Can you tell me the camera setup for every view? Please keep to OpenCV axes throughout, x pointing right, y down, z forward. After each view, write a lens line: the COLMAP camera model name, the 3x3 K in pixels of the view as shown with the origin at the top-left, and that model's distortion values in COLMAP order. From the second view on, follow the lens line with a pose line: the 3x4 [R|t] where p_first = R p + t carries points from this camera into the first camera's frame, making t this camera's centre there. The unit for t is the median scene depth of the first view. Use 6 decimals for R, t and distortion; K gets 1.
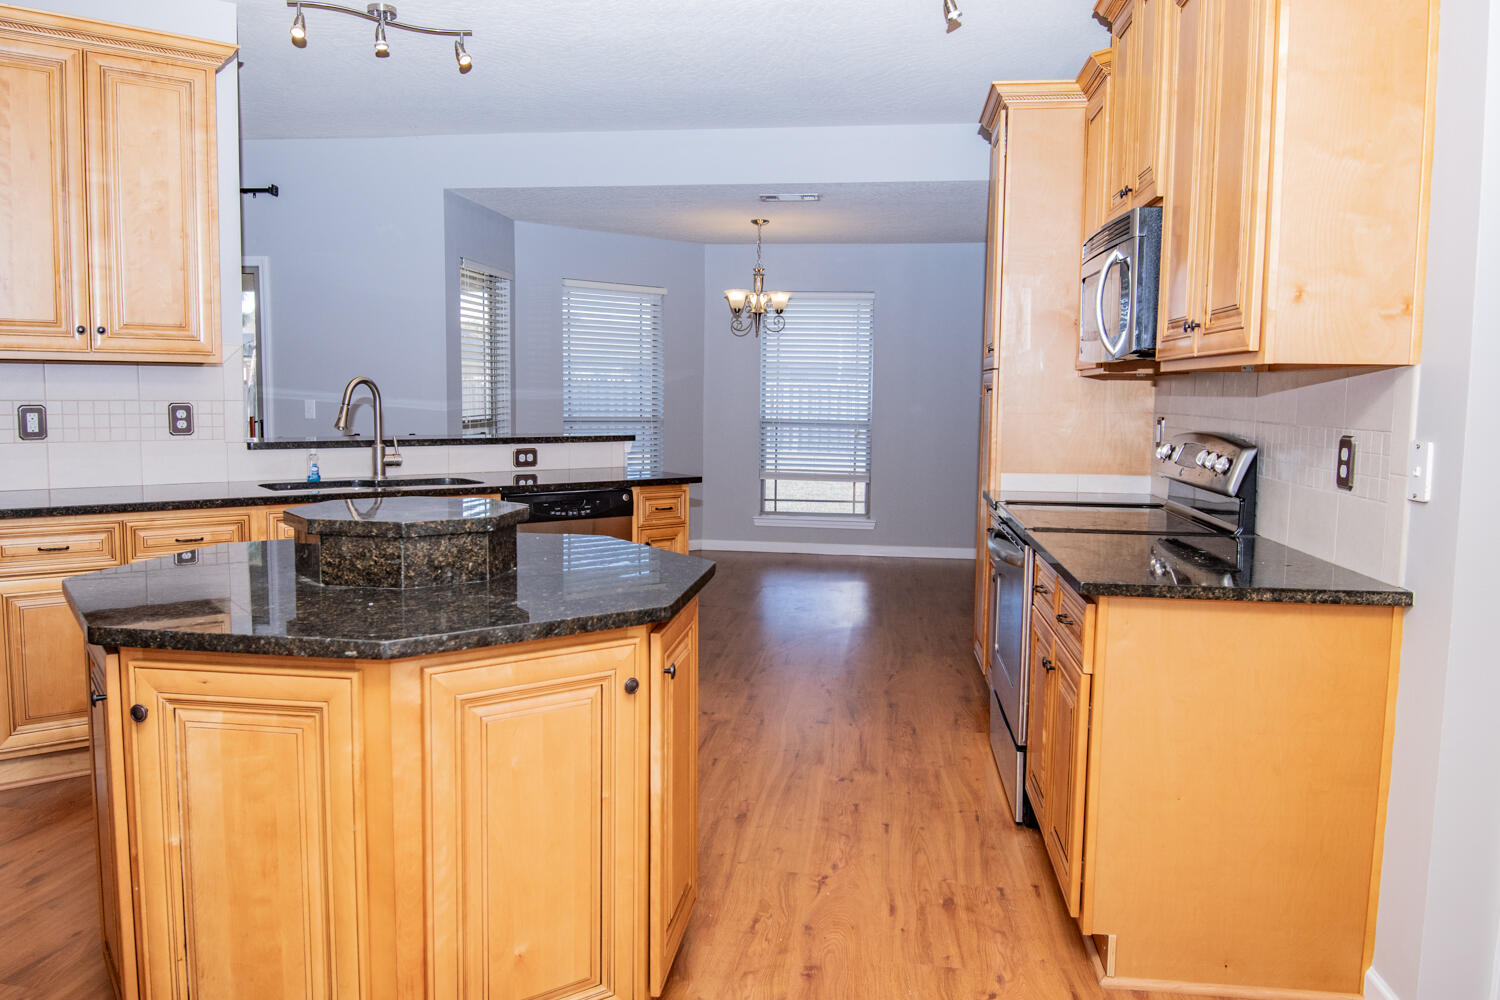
lens RADIAL K [[1058.5, 0, 705.7], [0, 1058.5, 484.5], [0, 0, 1]] dist [-0.000985, -0.036286]
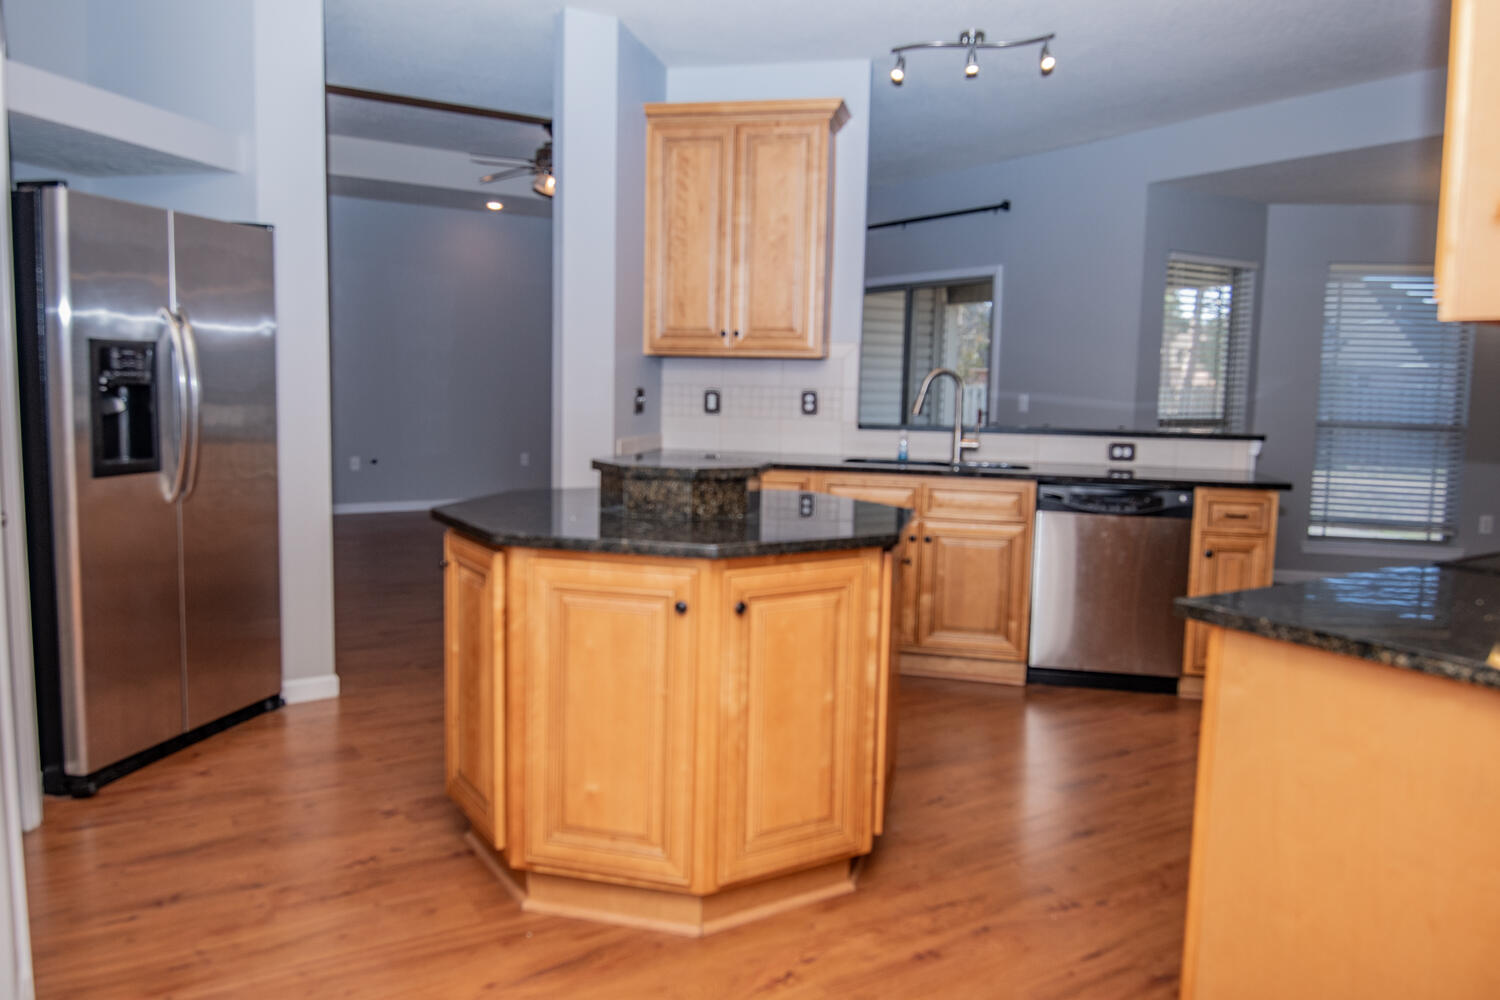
lens RADIAL K [[1037.6, 0, 717.9], [0, 1037.6, 481.5], [0, 0, 1]] dist [0.003412, -0.031293]
pose [[0.645238, 0.075351, -0.760256, 0.370447], [-0.080691, 0.996280, 0.030260, 0.003253], [0.759708, 0.041821, 0.648918, 0.111355]]
